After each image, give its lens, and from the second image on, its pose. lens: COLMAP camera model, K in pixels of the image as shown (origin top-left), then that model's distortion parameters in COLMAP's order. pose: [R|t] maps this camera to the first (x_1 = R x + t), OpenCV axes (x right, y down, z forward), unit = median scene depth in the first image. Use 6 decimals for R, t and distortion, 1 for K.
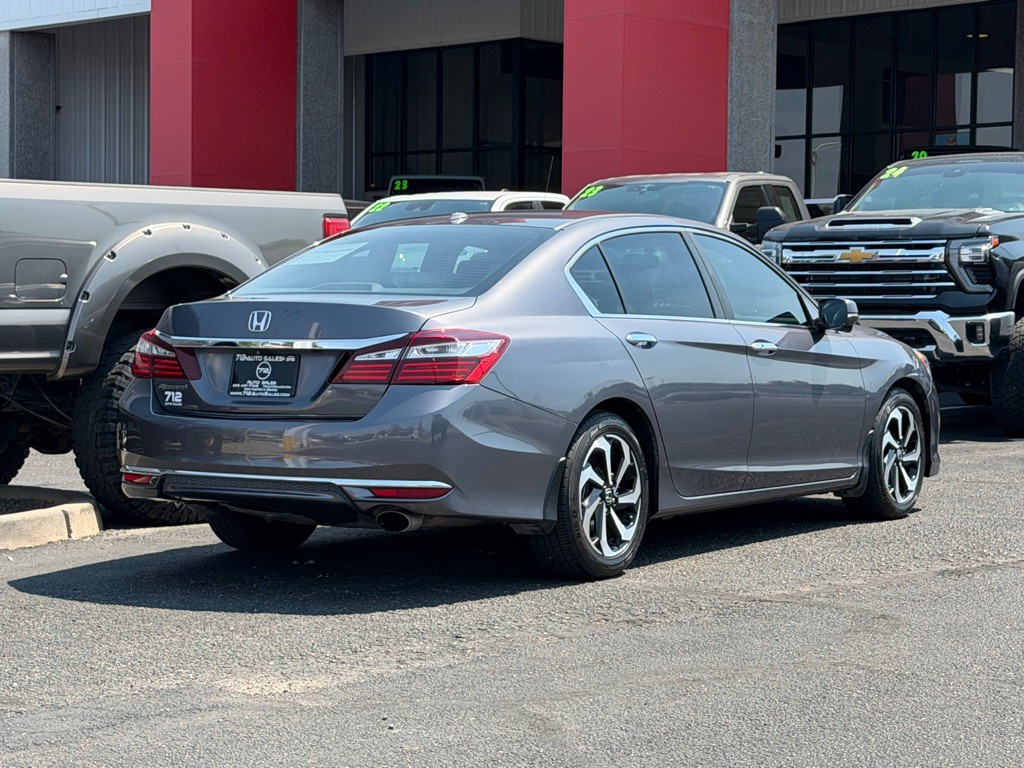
lens RADIAL K [[2283.4, 0, 515.2], [0, 2283.4, 380.0], [0, 0, 1]] dist [0.140714, 0.000000]
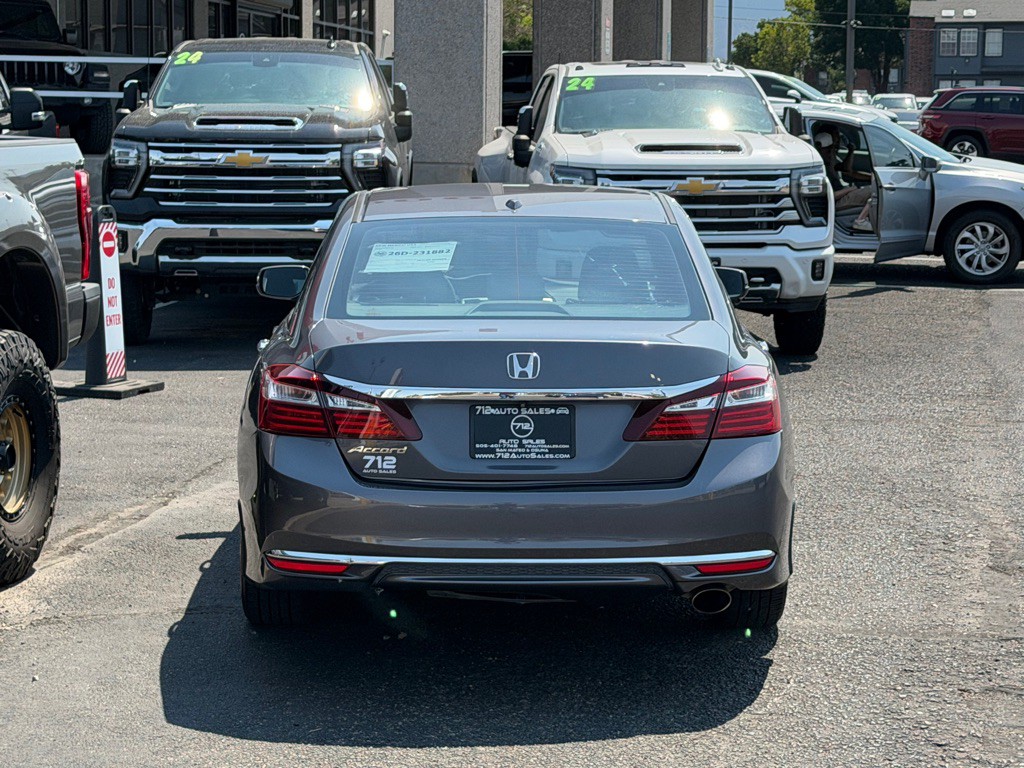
lens RADIAL K [[2283.4, 0, 554.7], [0, 2283.4, 393.6], [0, 0, 1]] dist [0.140714, 0.000000]
pose [[0.826756, -0.063917, 0.558918, -0.483572], [0.014555, 0.995622, 0.092327, -0.078928], [-0.562372, -0.068197, 0.824067, 0.293457]]
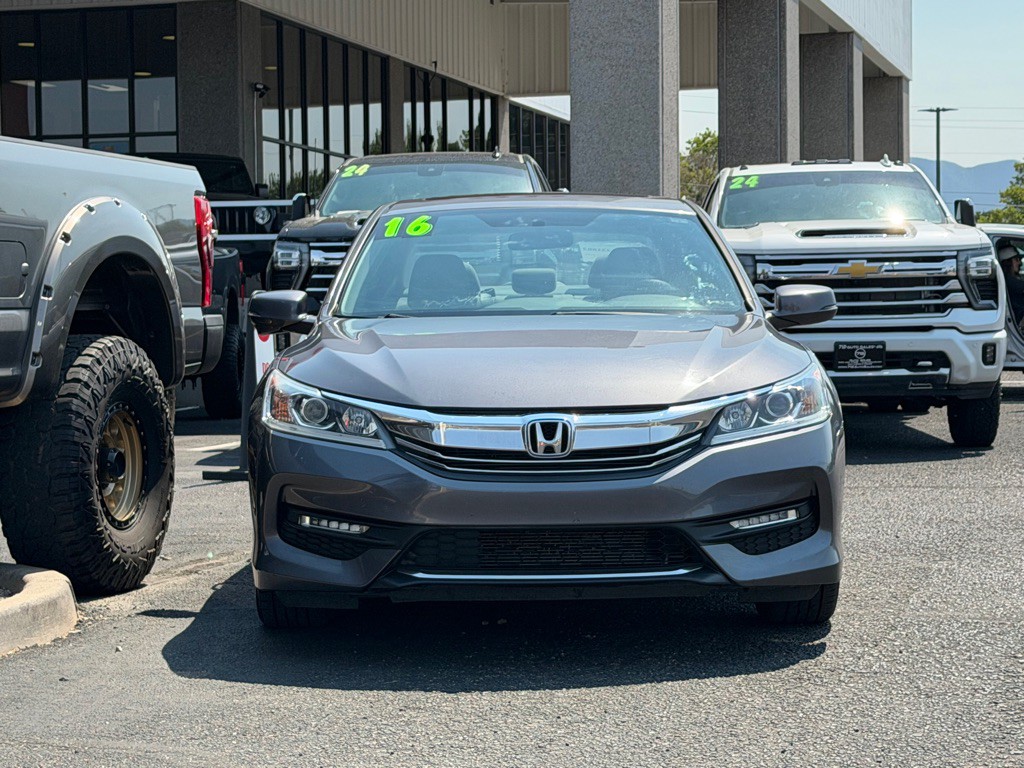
lens RADIAL K [[2283.4, 0, 544.6], [0, 2283.4, 415.8], [0, 0, 1]] dist [0.140714, 0.000000]
pose [[0.877382, -0.036686, 0.478387, -0.439160], [0.034428, 0.999316, 0.013492, -0.001056], [-0.478555, 0.004633, 0.878045, 0.293584]]
